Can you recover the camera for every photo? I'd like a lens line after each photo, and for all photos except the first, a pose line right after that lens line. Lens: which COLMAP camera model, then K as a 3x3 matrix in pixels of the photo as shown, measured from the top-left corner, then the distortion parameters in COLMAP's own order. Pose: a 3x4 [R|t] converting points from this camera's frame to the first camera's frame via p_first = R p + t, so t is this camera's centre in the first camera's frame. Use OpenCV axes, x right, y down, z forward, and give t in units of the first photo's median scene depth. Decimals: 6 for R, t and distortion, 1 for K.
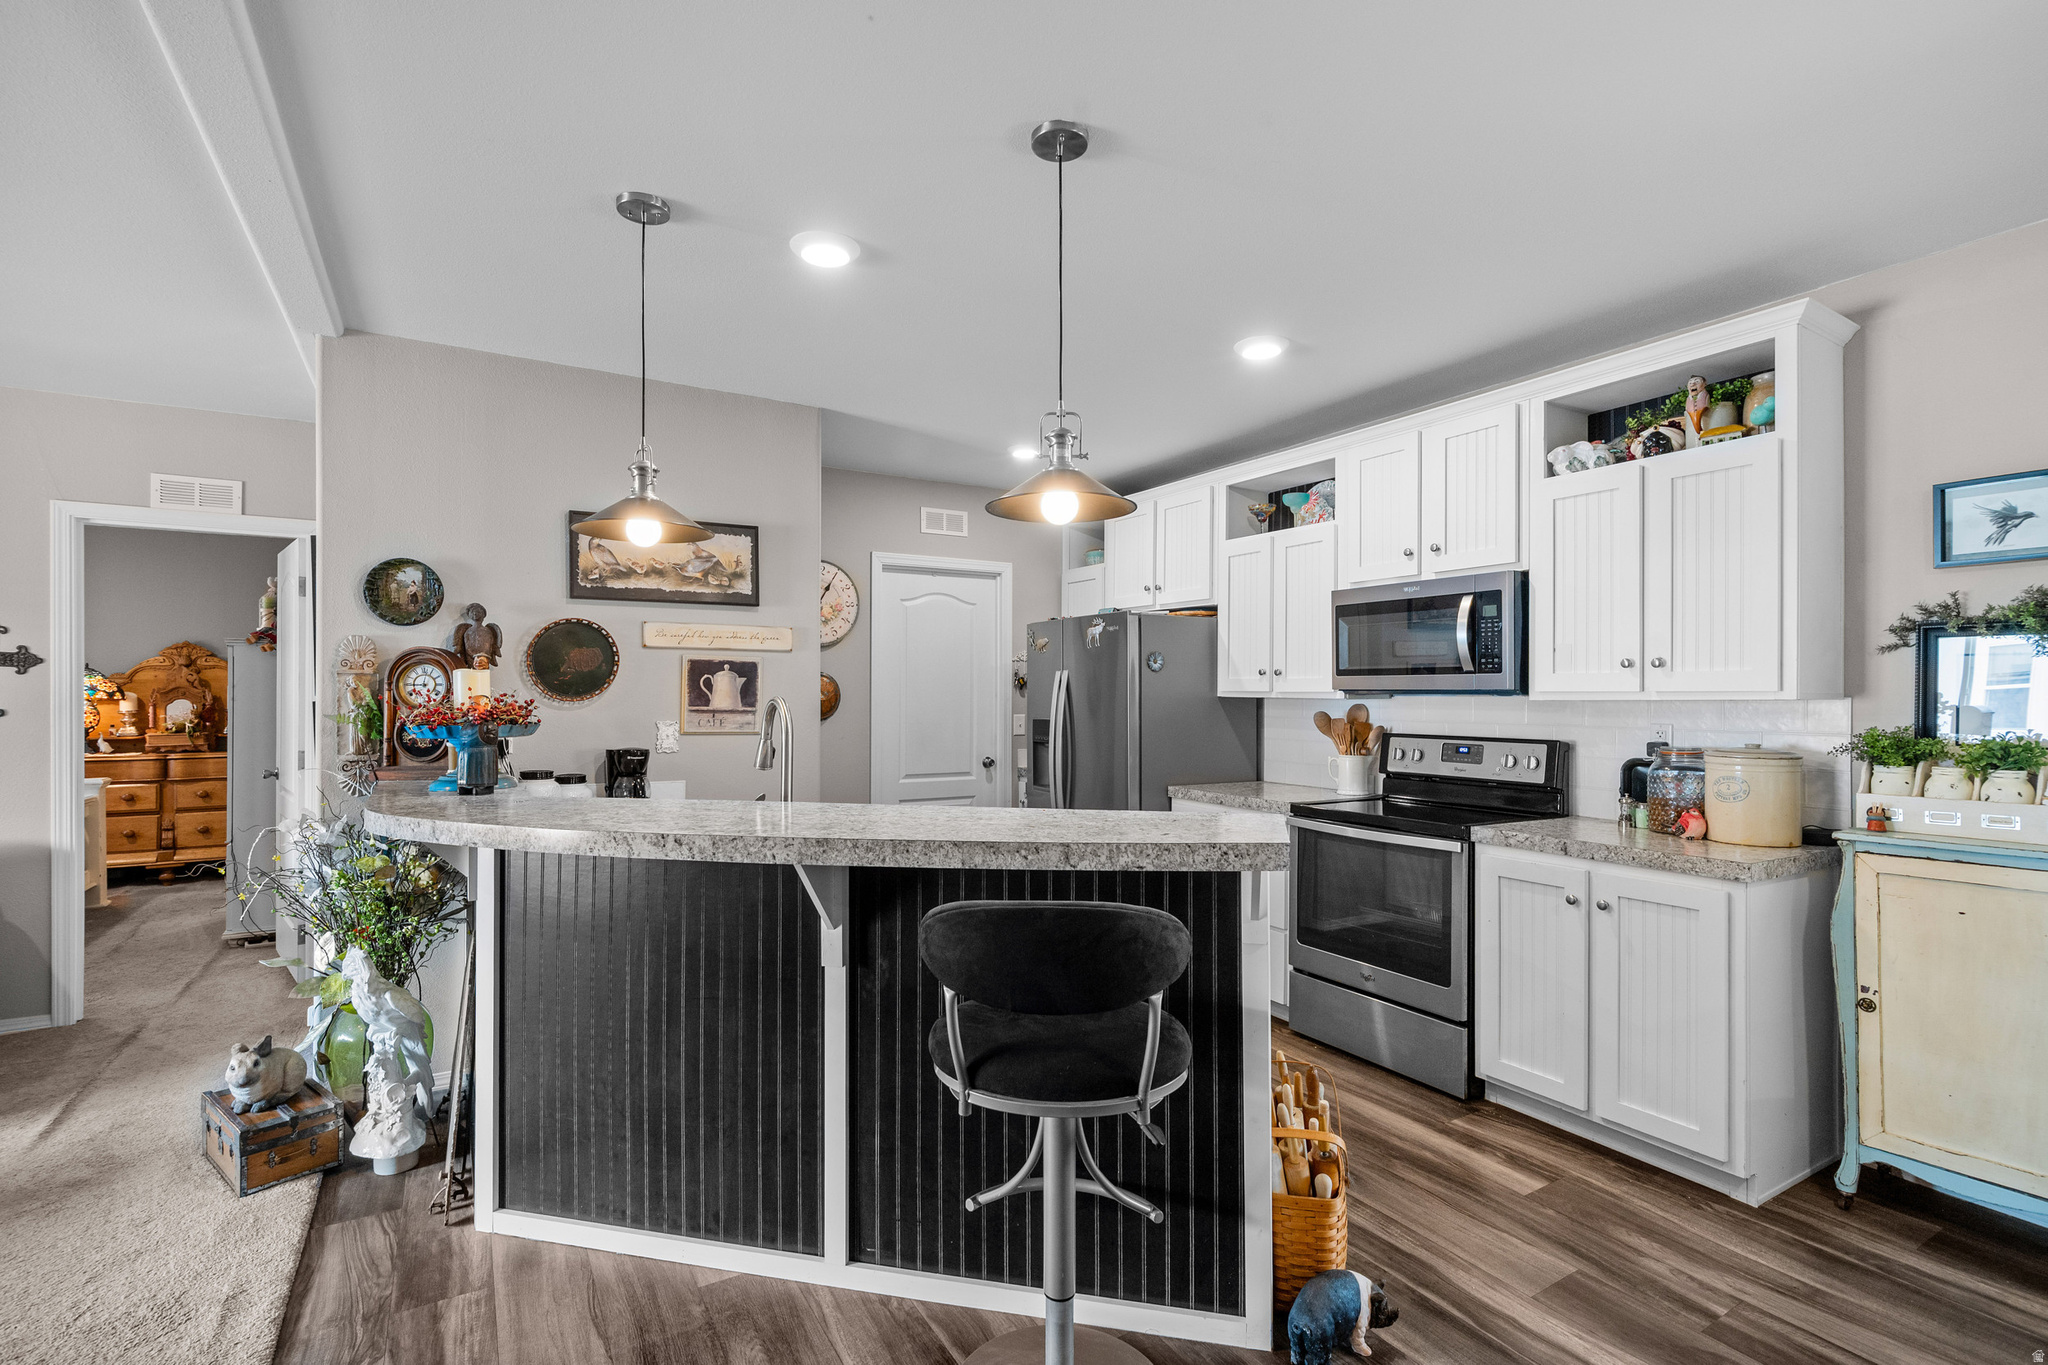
lens RADIAL K [[926.3, 0, 1024.2], [0, 926.3, 693.4], [0, 0, 1]] dist [-0.001120, -0.000349]
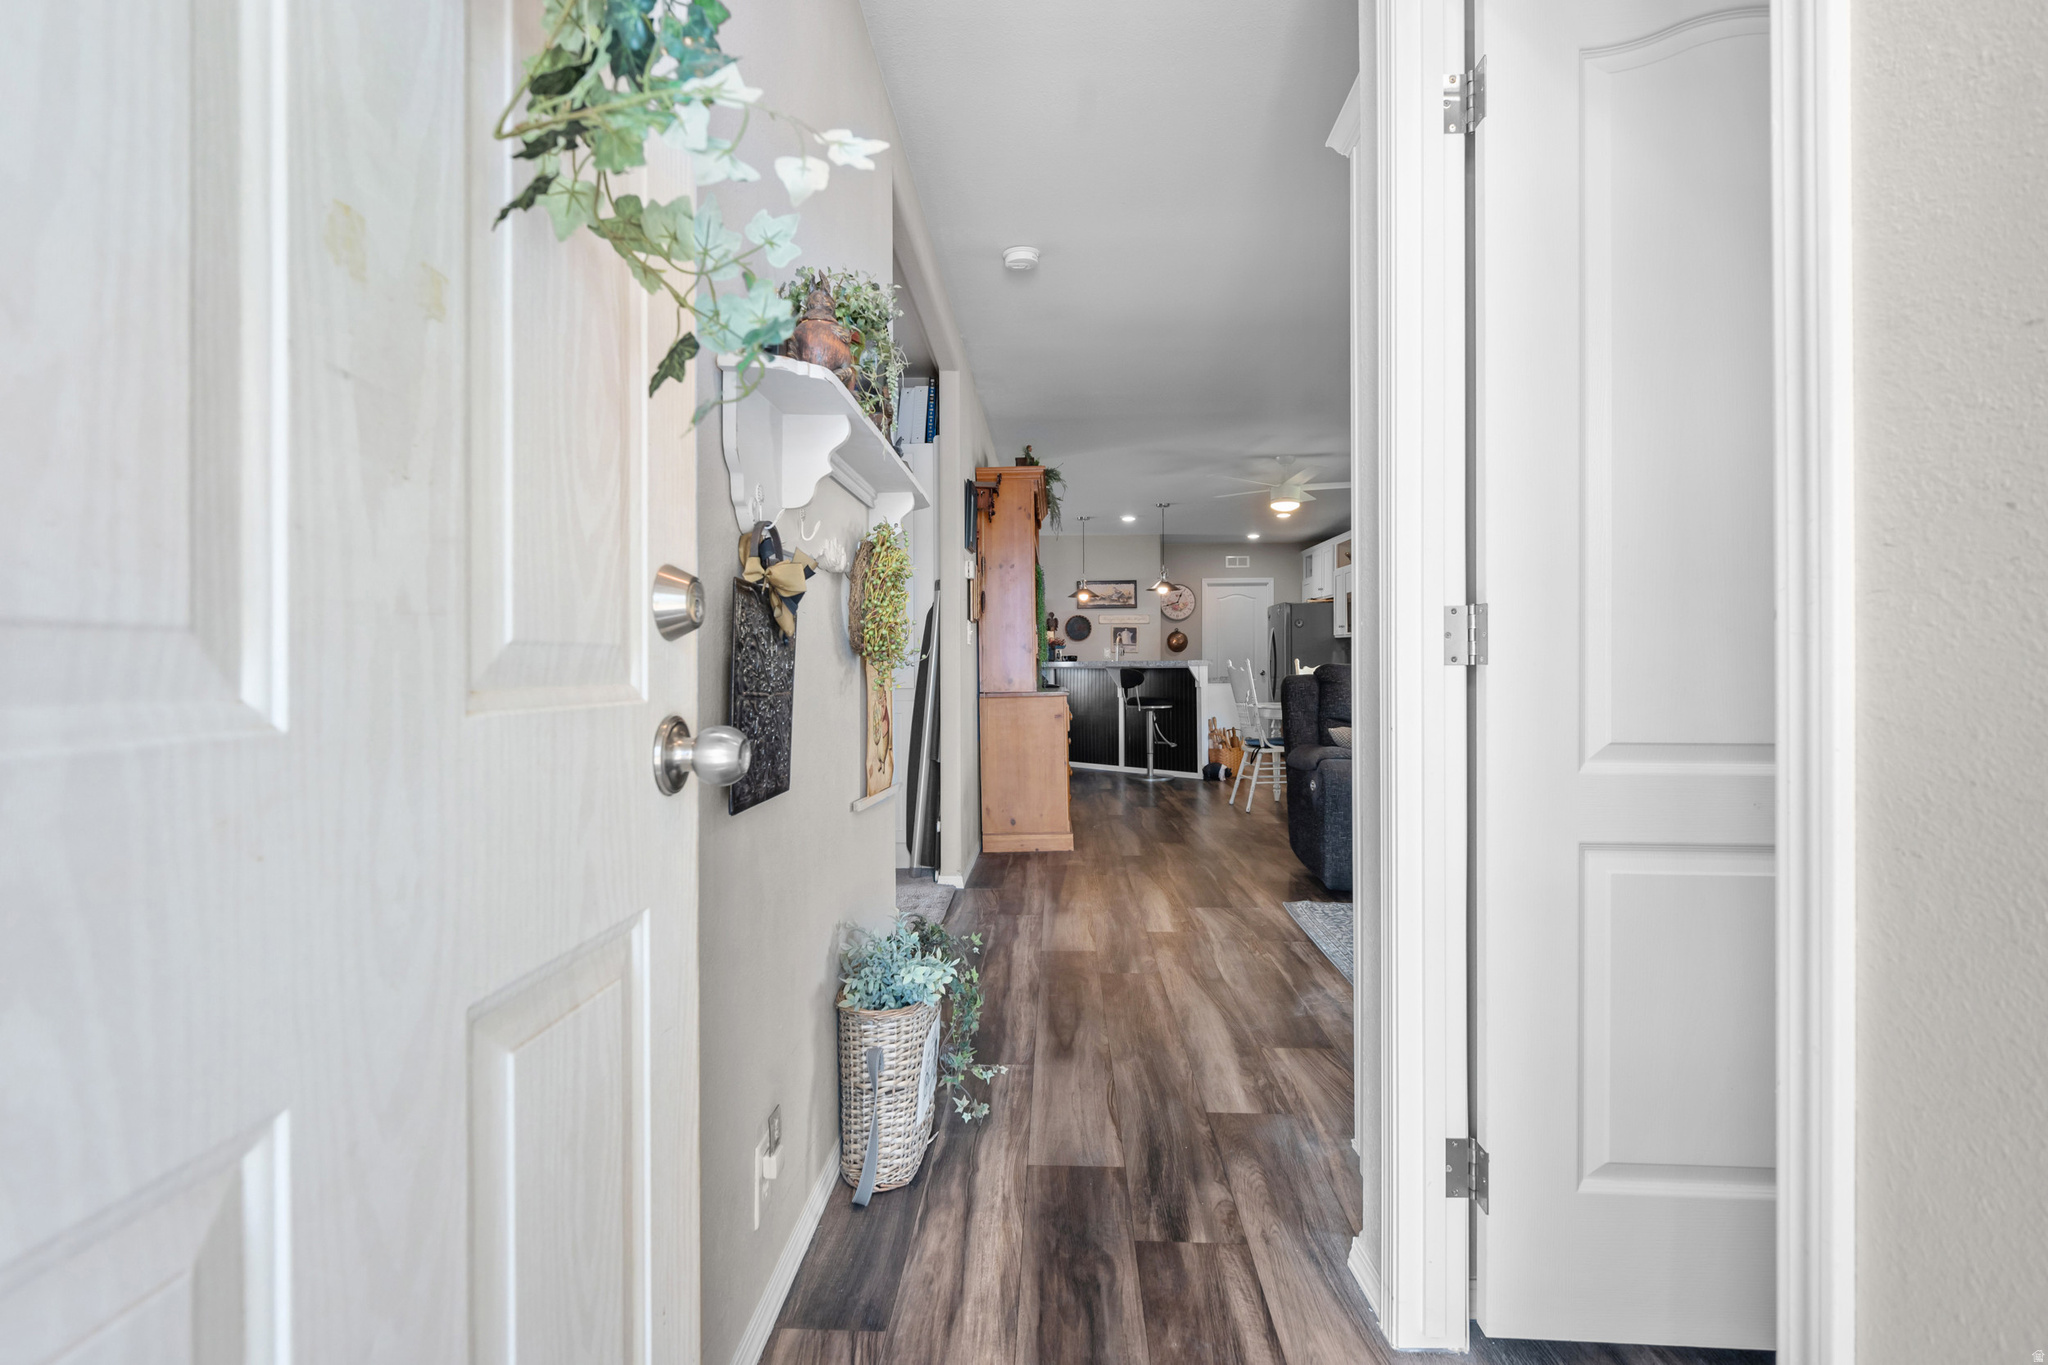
lens RADIAL K [[983.5, 0, 1016.2], [0, 983.5, 660.1], [0, 0, 1]] dist [0.000499, -0.005032]
pose [[0.830563, -0.006241, -0.556889, 1.113946], [0.003260, 0.999975, -0.006344, 0.086194], [0.556915, 0.003454, 0.830563, -1.761366]]
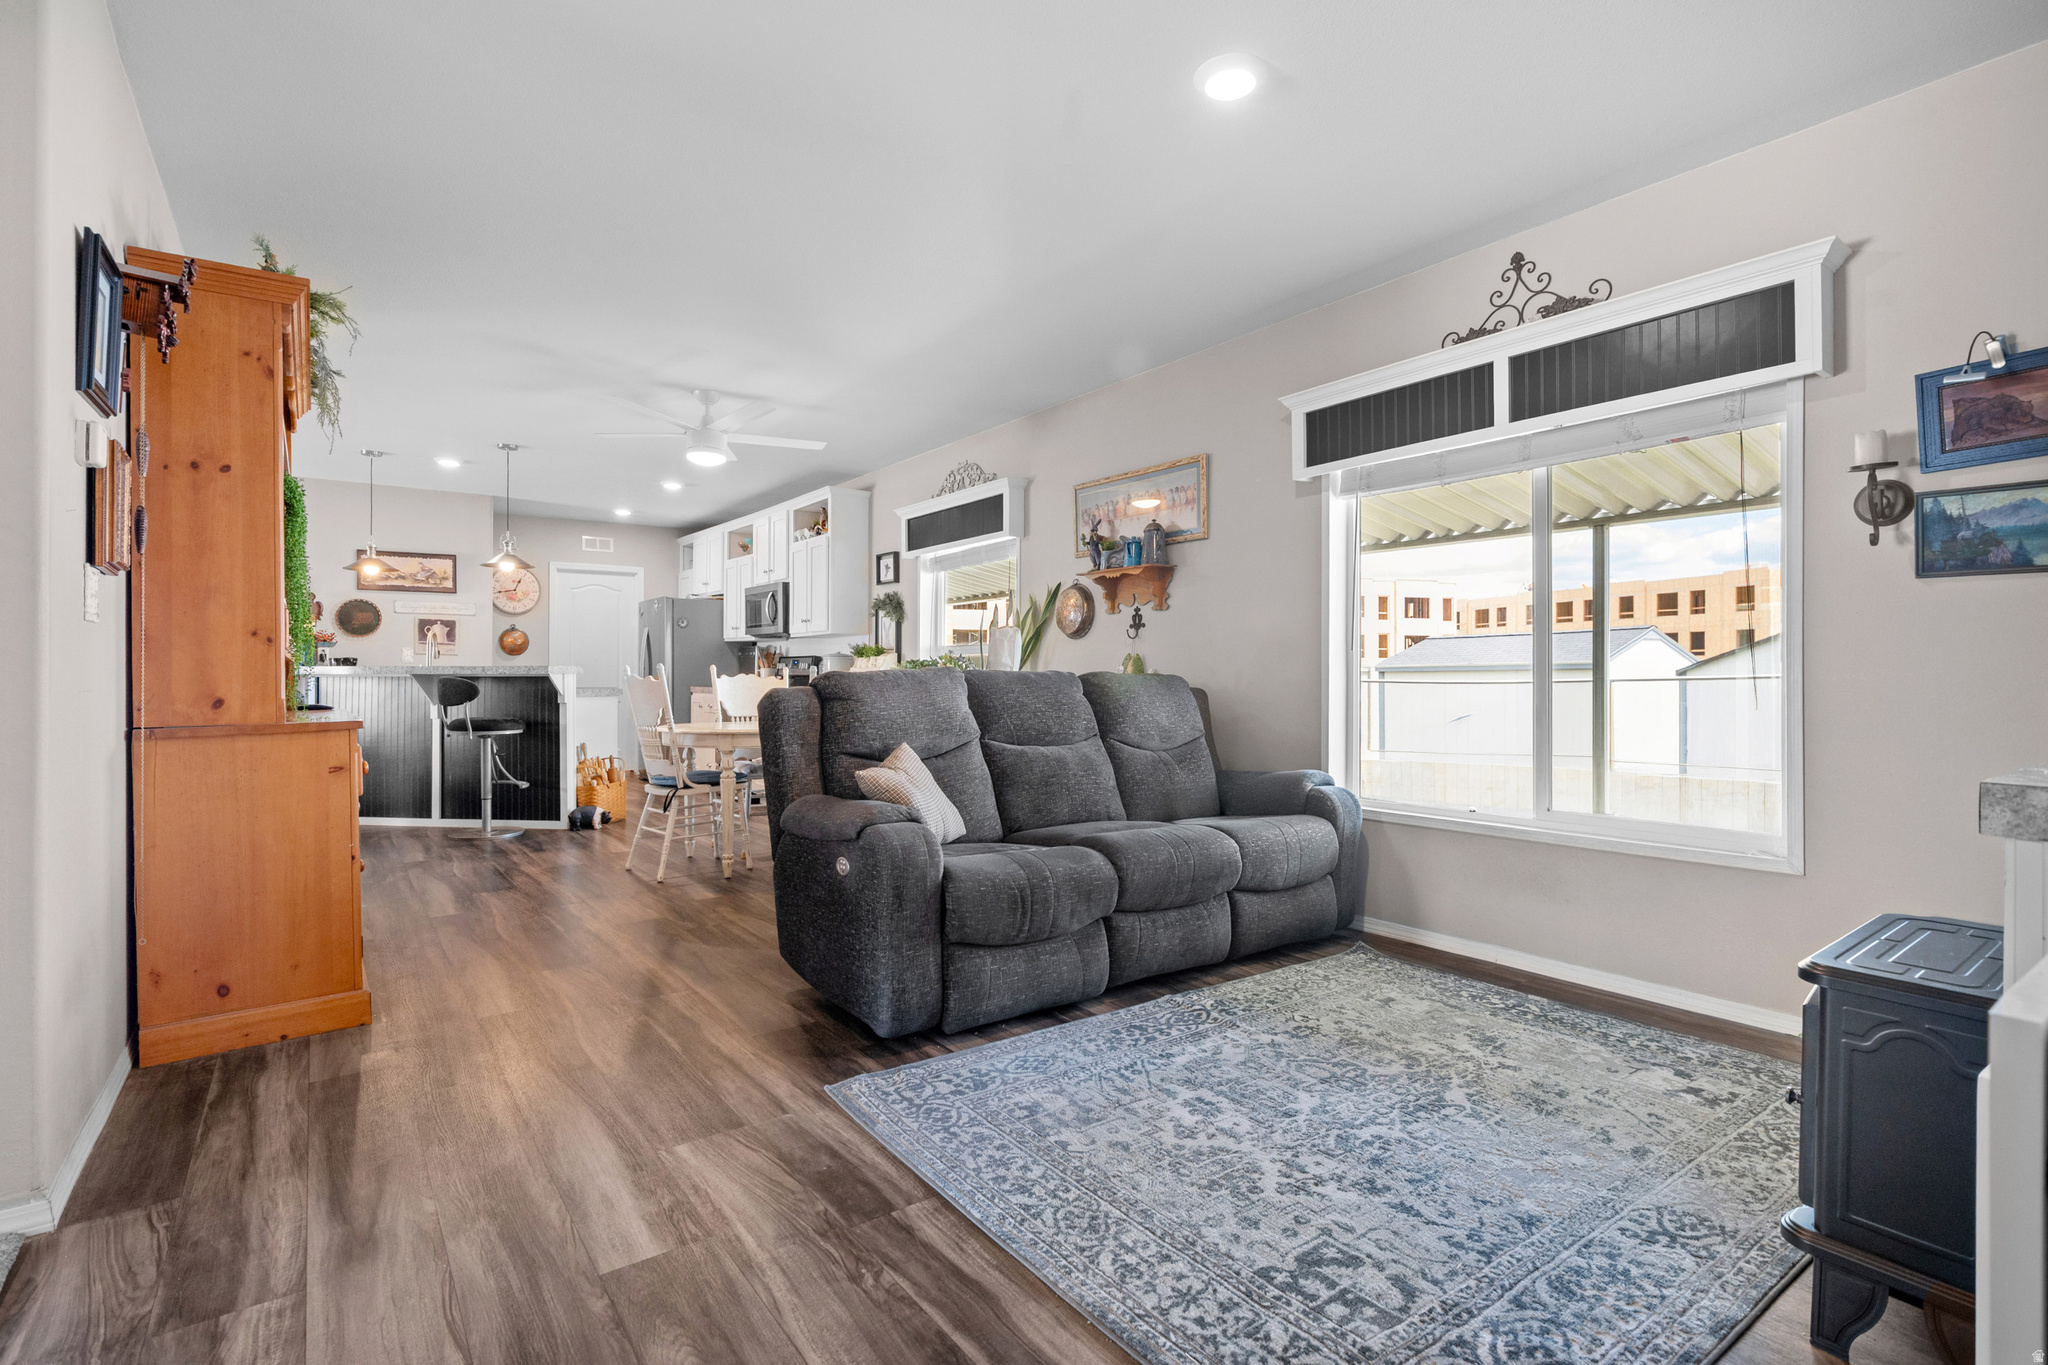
lens RADIAL K [[955.2, 0, 1082.0], [0, 955.2, 727.3], [0, 0, 1]] dist [-0.045279, 0.008054]
pose [[0.990847, -0.002908, 0.134961, 0.829449], [-0.004344, 0.998564, 0.053404, 0.088054], [-0.134923, -0.053502, 0.989411, -1.293427]]
